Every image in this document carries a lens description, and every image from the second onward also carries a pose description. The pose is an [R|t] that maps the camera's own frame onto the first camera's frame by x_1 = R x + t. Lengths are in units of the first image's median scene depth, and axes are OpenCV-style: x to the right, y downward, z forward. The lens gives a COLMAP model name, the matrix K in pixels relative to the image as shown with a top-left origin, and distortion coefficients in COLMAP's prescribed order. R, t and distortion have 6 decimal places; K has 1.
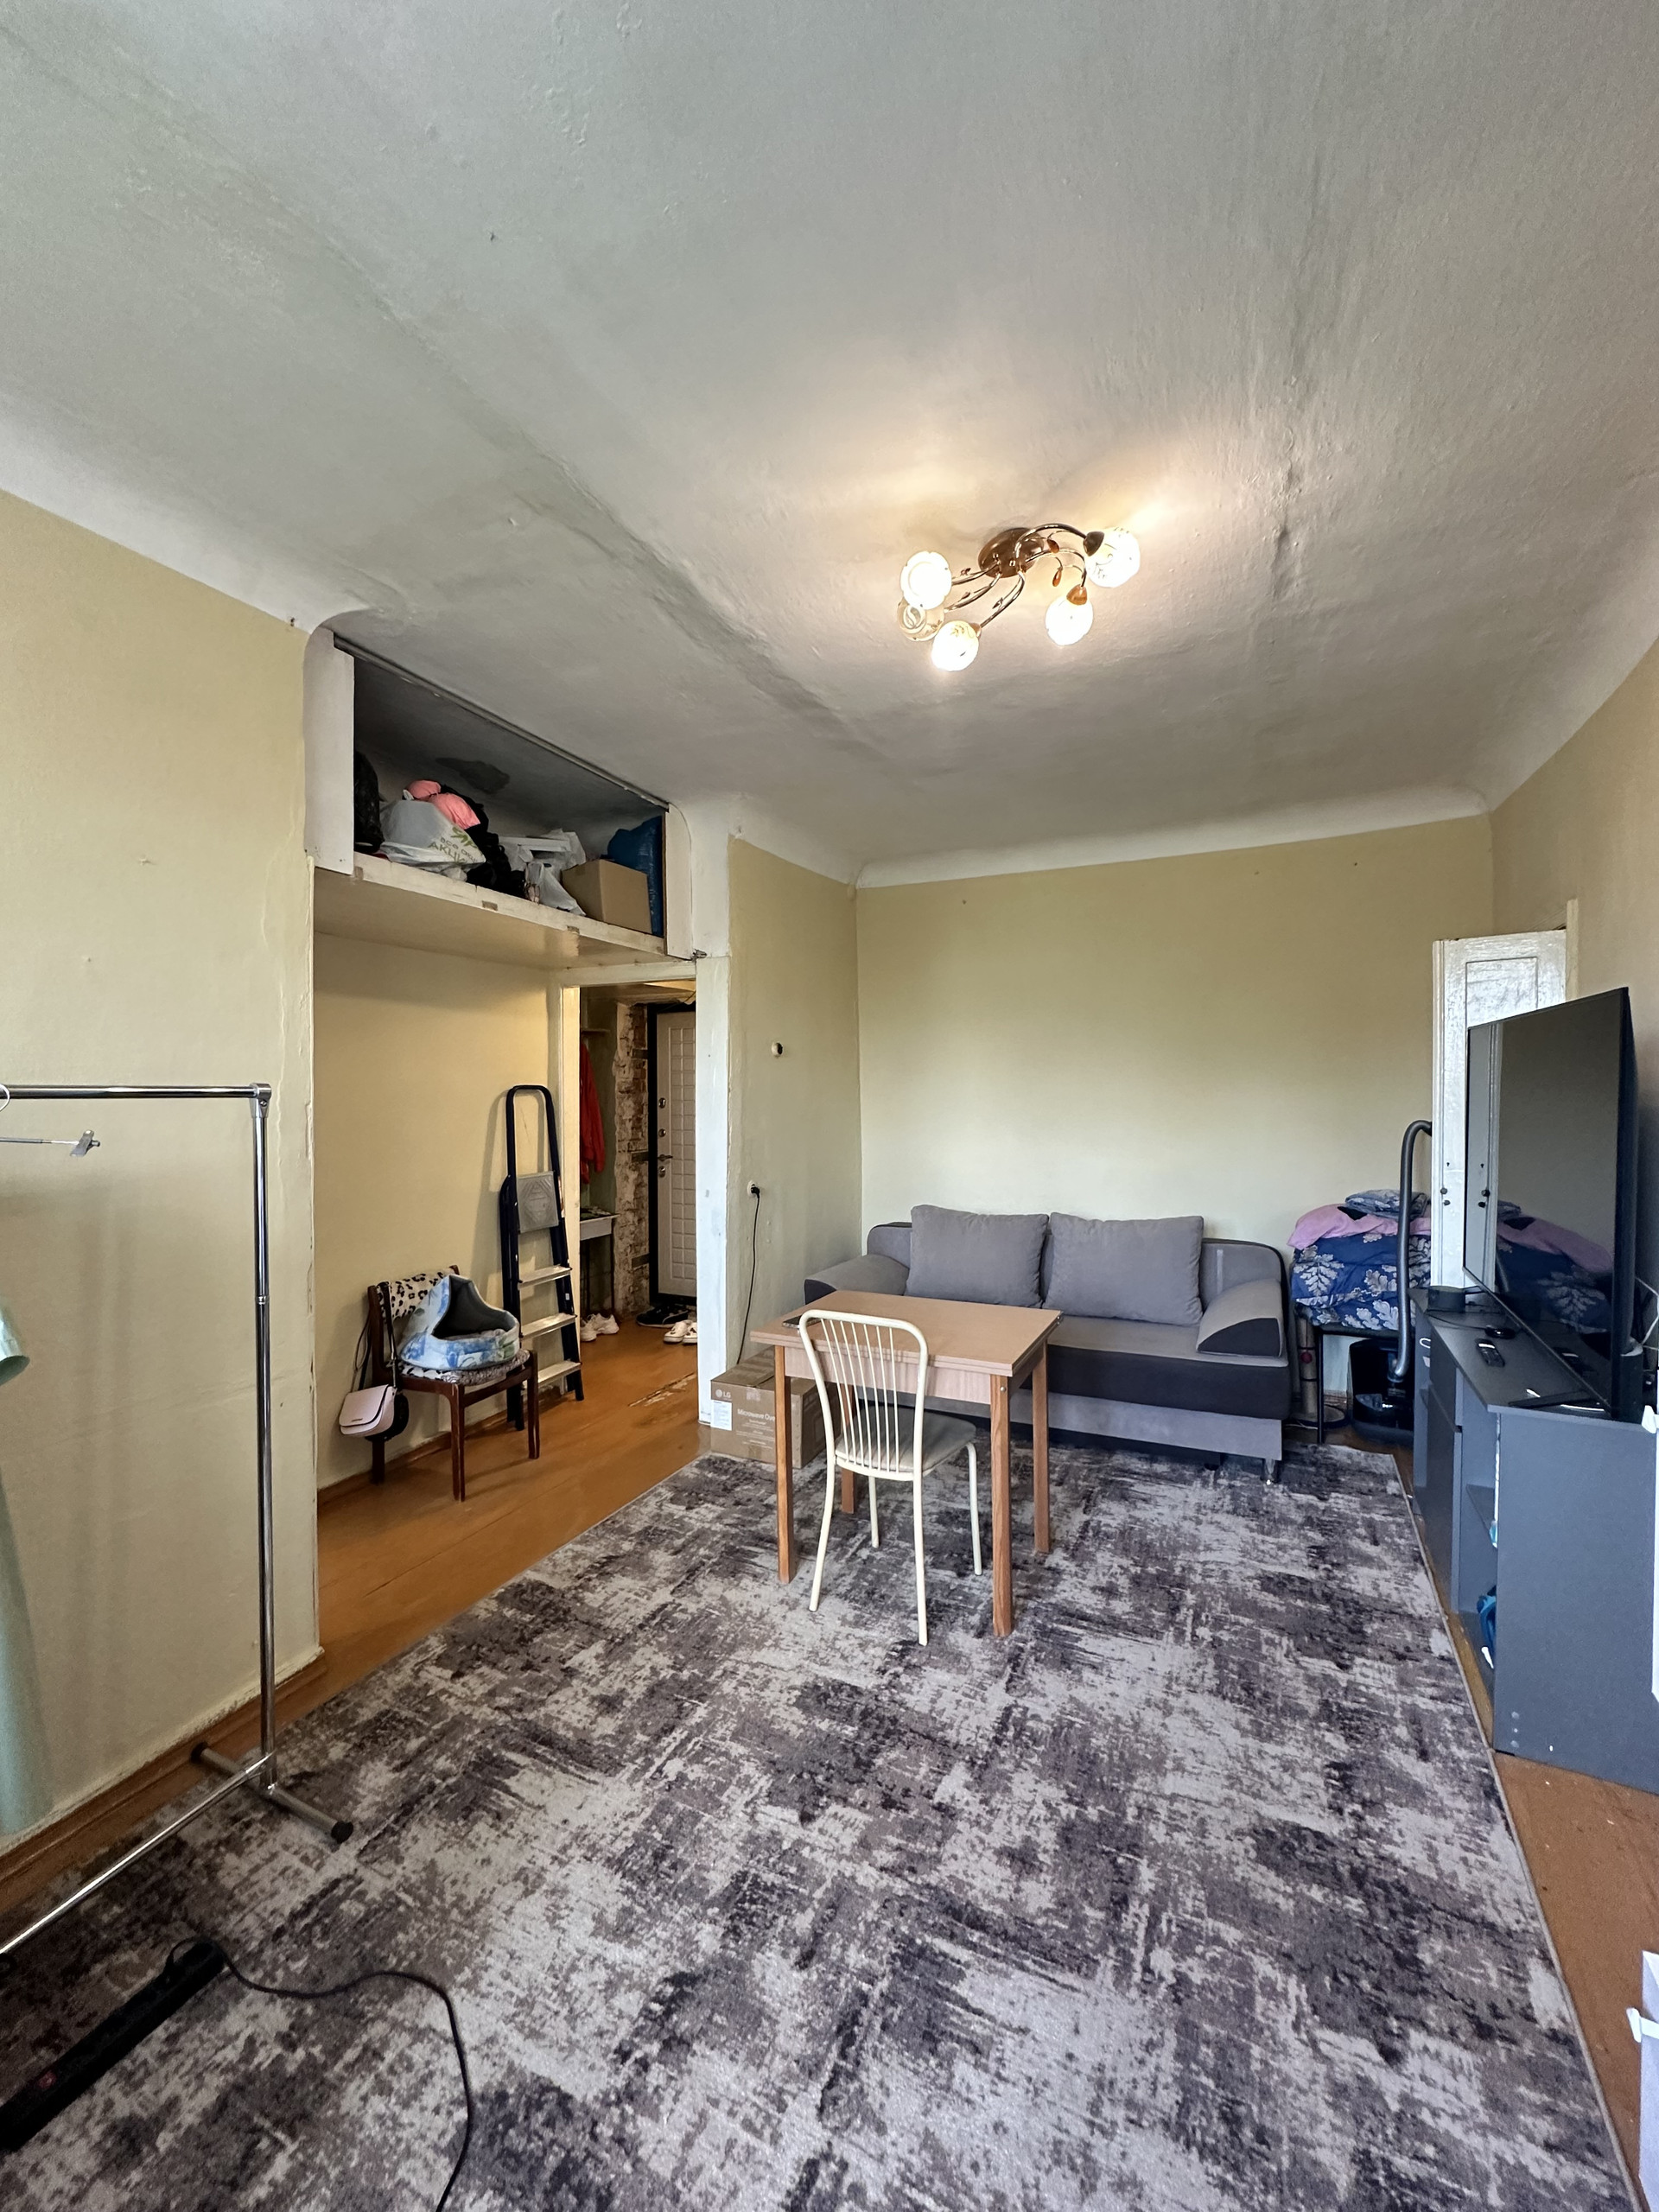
lens RADIAL K [[891.2, 0, 820.5], [0, 891.2, 1106.7], [0, 0, 1]] dist [0.002519, 0.000132]
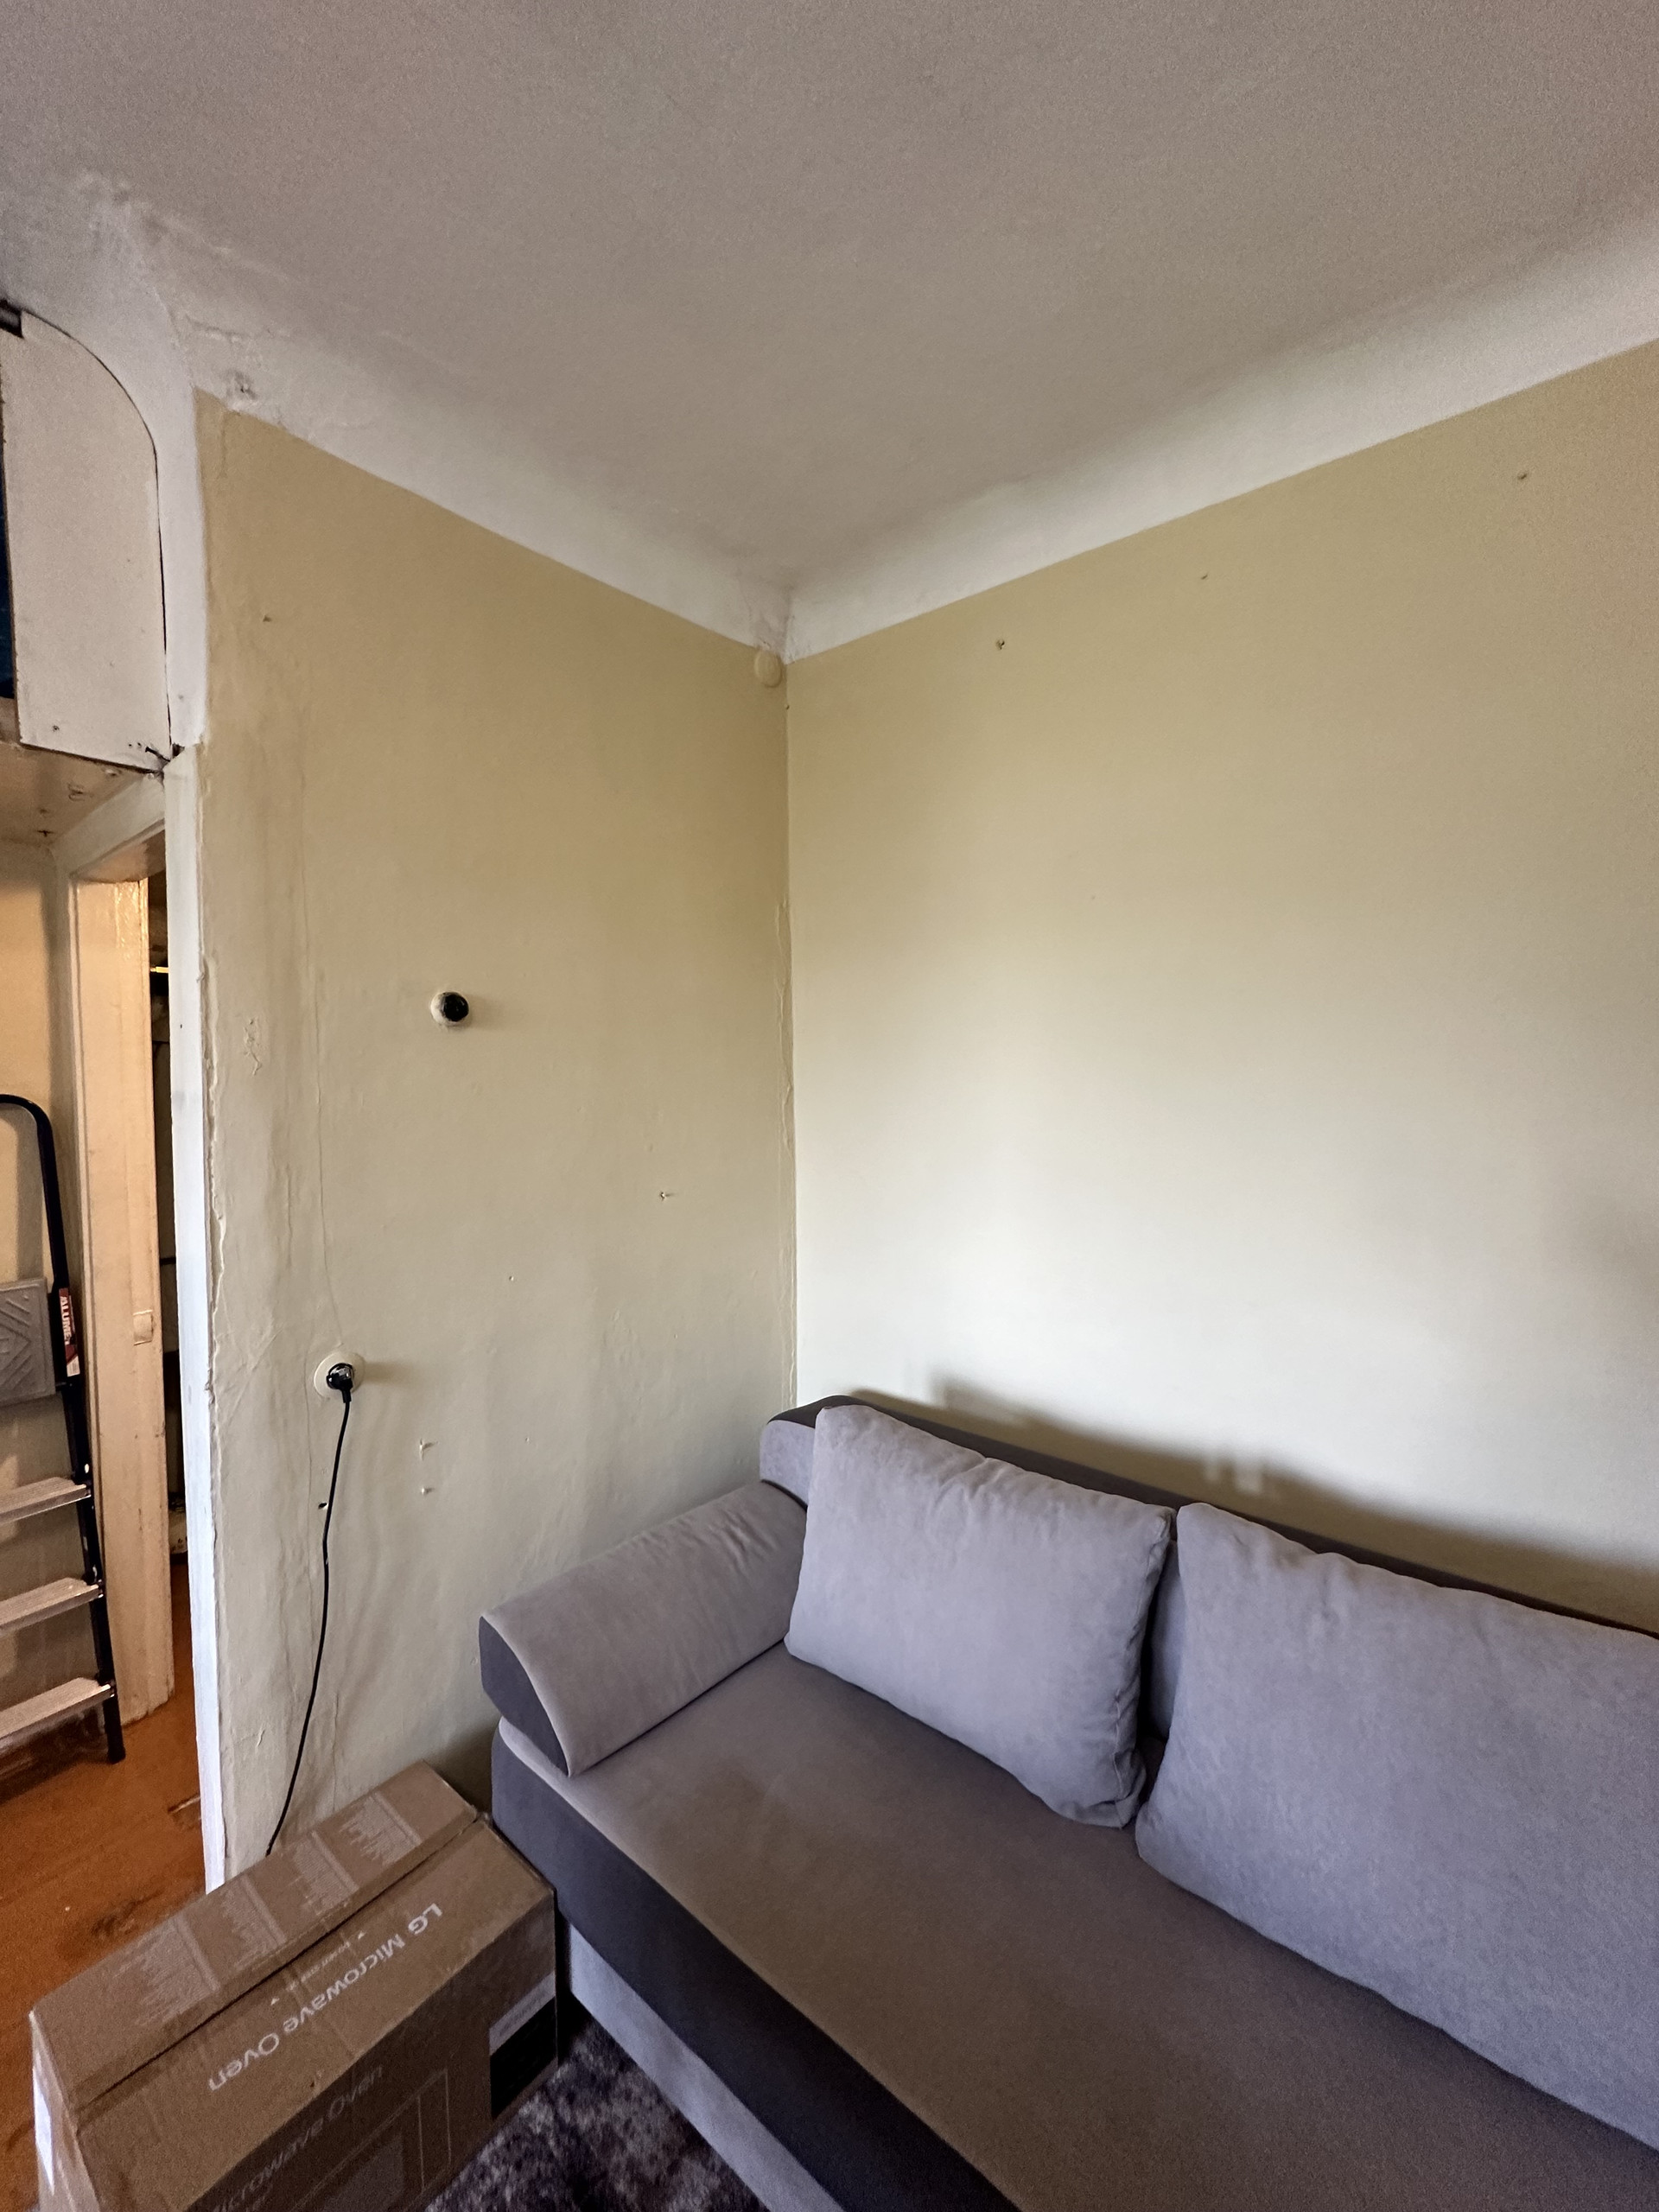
lens RADIAL K [[891.2, 0, 833.3], [0, 891.2, 1116.6], [0, 0, 1]] dist [0.002519, 0.000132]
pose [[0.972808, 0.016737, -0.231007, 0.204413], [-0.009328, 0.999408, 0.033129, -0.031344], [0.231425, -0.030073, 0.972388, 0.645676]]
